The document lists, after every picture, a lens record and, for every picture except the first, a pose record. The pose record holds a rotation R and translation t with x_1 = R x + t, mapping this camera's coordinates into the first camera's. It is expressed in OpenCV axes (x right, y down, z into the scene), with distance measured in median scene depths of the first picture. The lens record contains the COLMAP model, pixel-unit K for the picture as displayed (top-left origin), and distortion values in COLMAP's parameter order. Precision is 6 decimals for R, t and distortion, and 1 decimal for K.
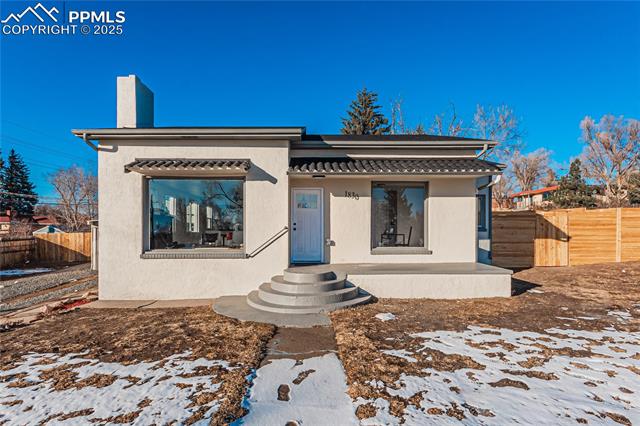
lens RADIAL K [[323.8, 0, 319.8], [0, 323.8, 230.6], [0, 0, 1]] dist [0.001383, -0.010531]
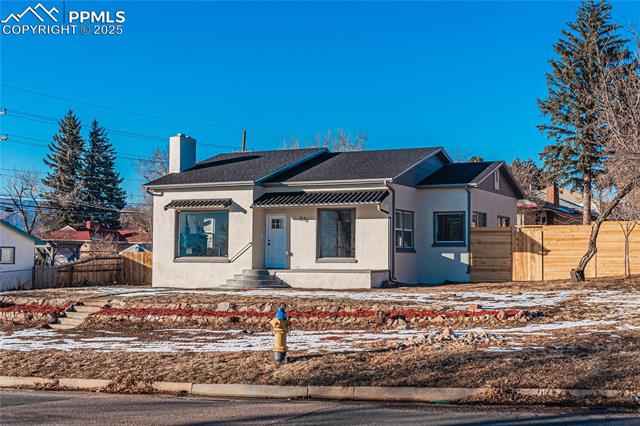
lens RADIAL K [[647.8, 0, 320.2], [0, 647.8, 212.9], [0, 0, 1]] dist [-0.049983, 0.001931]
pose [[0.910728, -0.022967, -0.412367, 1.290137], [-0.003302, 0.998016, -0.062877, 0.036537], [0.412993, 0.058626, 0.908846, -1.459708]]
